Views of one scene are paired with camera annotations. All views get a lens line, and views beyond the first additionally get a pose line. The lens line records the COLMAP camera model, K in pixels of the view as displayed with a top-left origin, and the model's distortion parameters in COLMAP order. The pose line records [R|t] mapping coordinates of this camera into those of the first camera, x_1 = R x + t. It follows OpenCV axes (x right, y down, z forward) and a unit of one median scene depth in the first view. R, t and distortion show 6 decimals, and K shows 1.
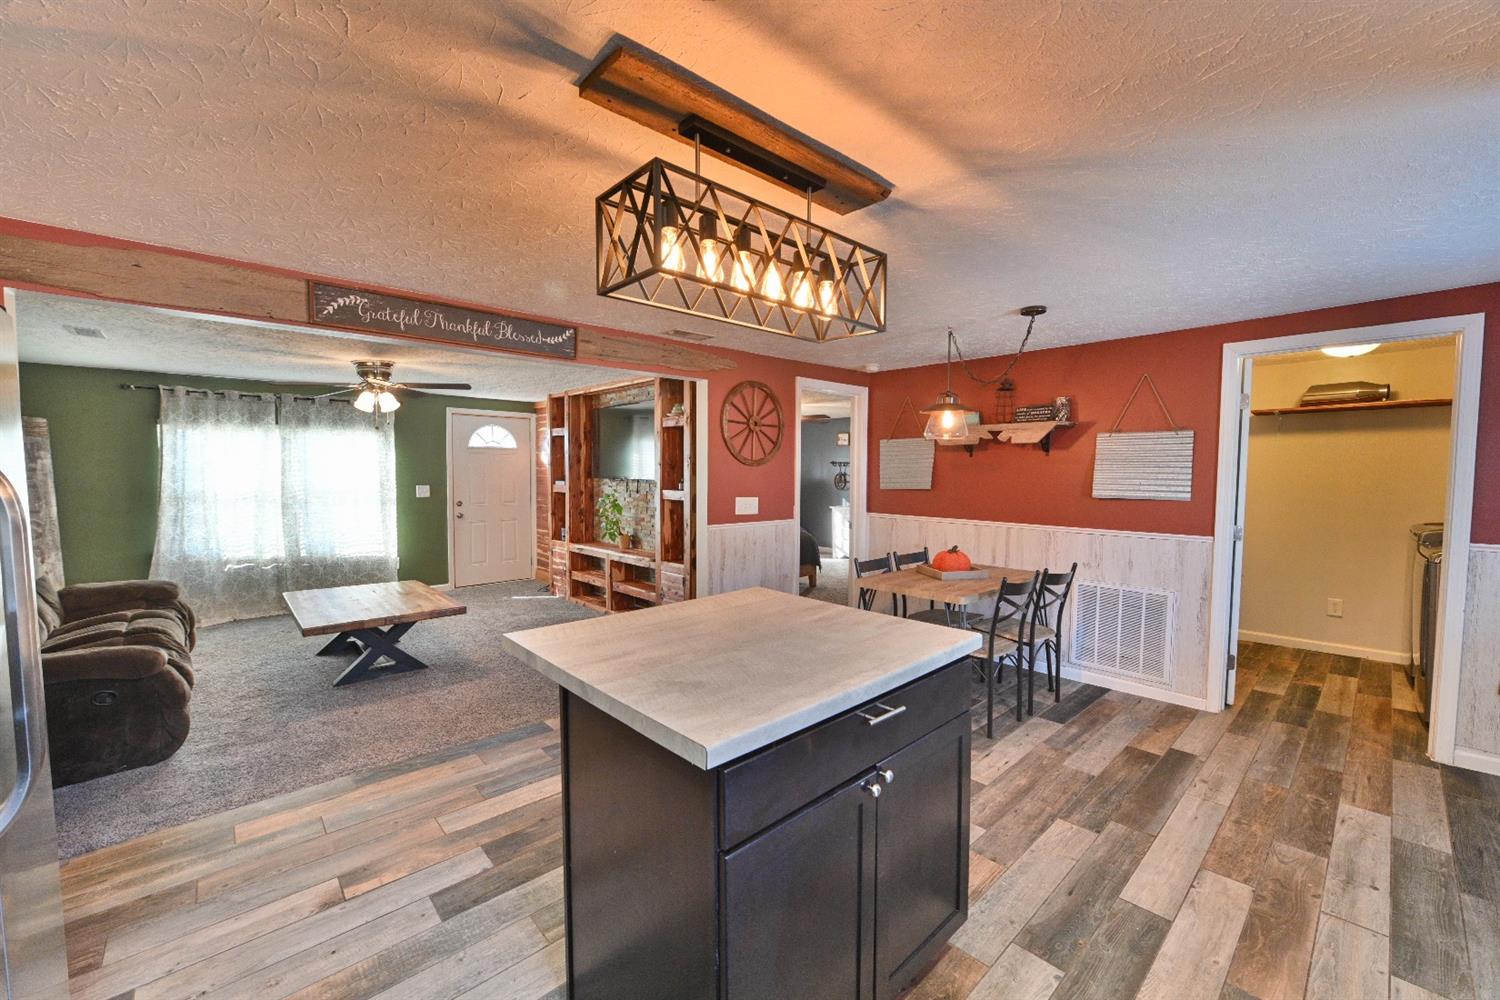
lens RADIAL K [[592.8, 0, 750.0], [0, 592.8, 500.0], [0, 0, 1]] dist [-0.008105, -0.000072]
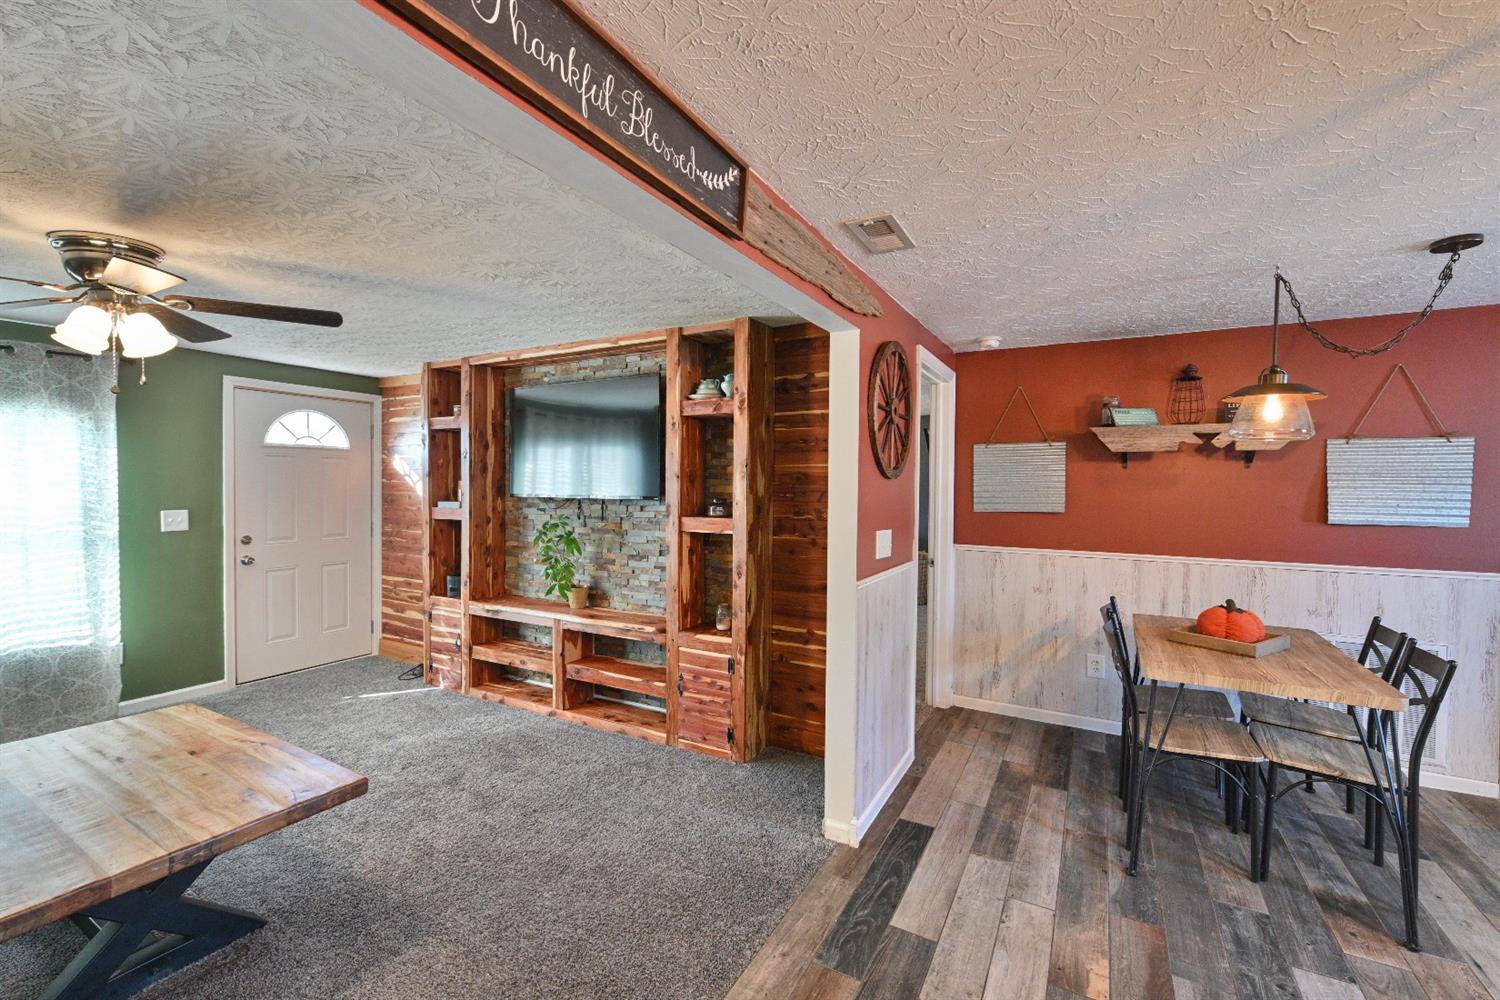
lens RADIAL K [[618.1, 0, 749.7], [0, 618.1, 501.6], [0, 0, 1]] dist [-0.006742, -0.000434]
pose [[0.951278, -0.004944, 0.308296, -0.342720], [0.011753, 0.999726, -0.020234, -0.023584], [-0.308111, 0.022871, 0.951075, 0.444341]]
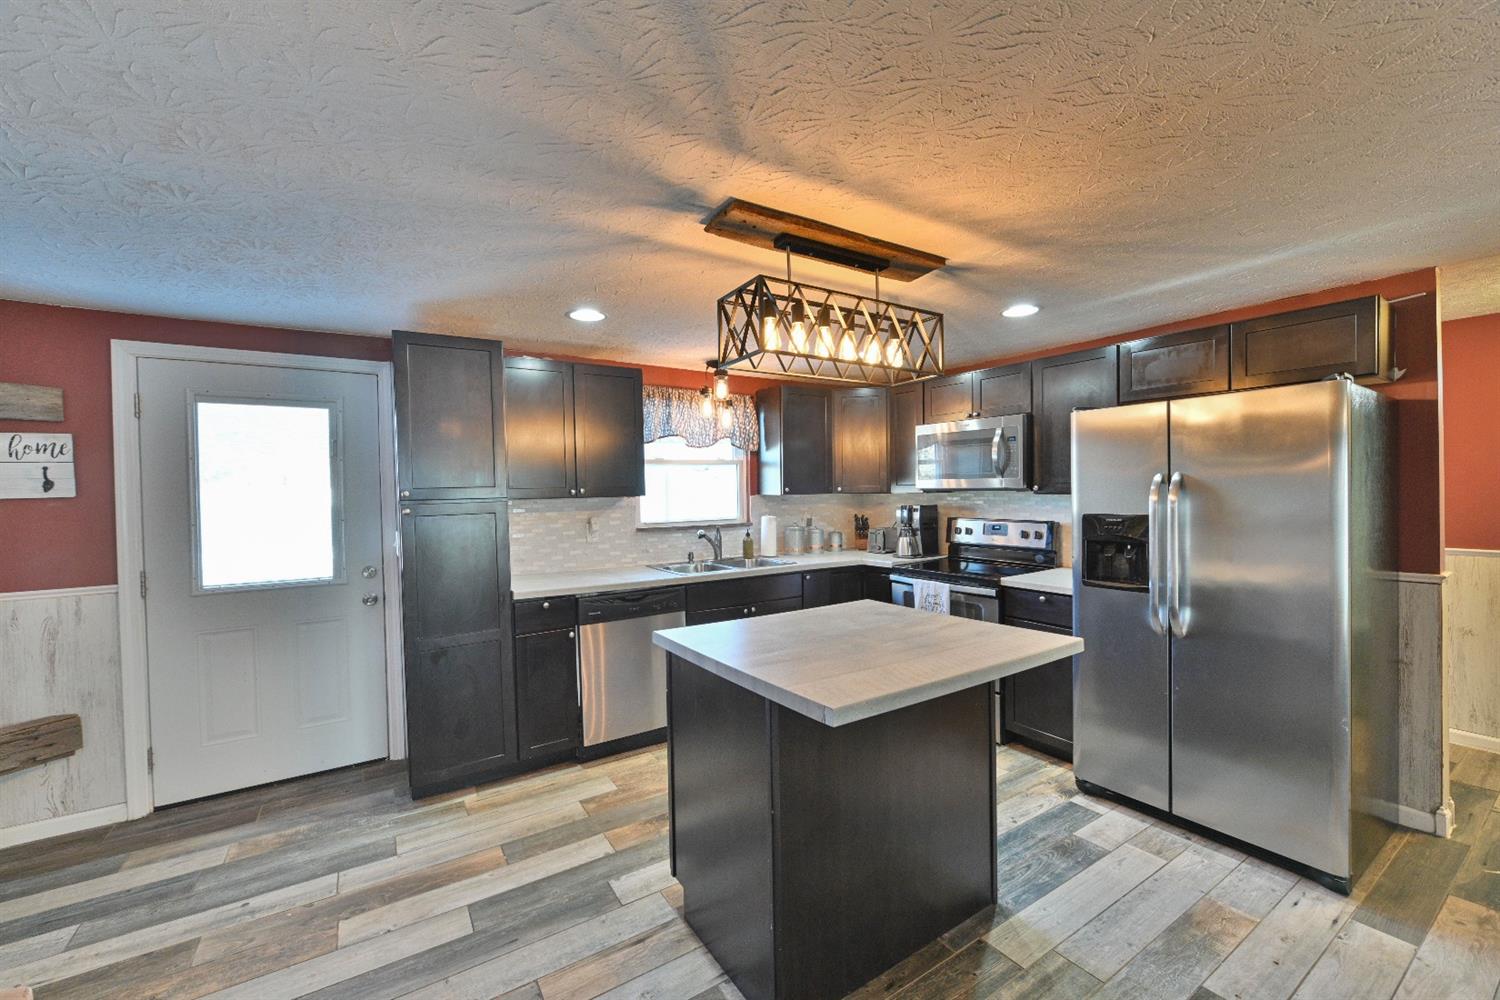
lens RADIAL K [[592.8, 0, 750.0], [0, 592.8, 500.0], [0, 0, 1]] dist [-0.008105, -0.000072]
pose [[-0.985127, 0.019966, 0.170662, -0.005166], [0.030389, 0.997814, 0.058686, -0.042661], [-0.169117, 0.062999, -0.983580, 0.866913]]
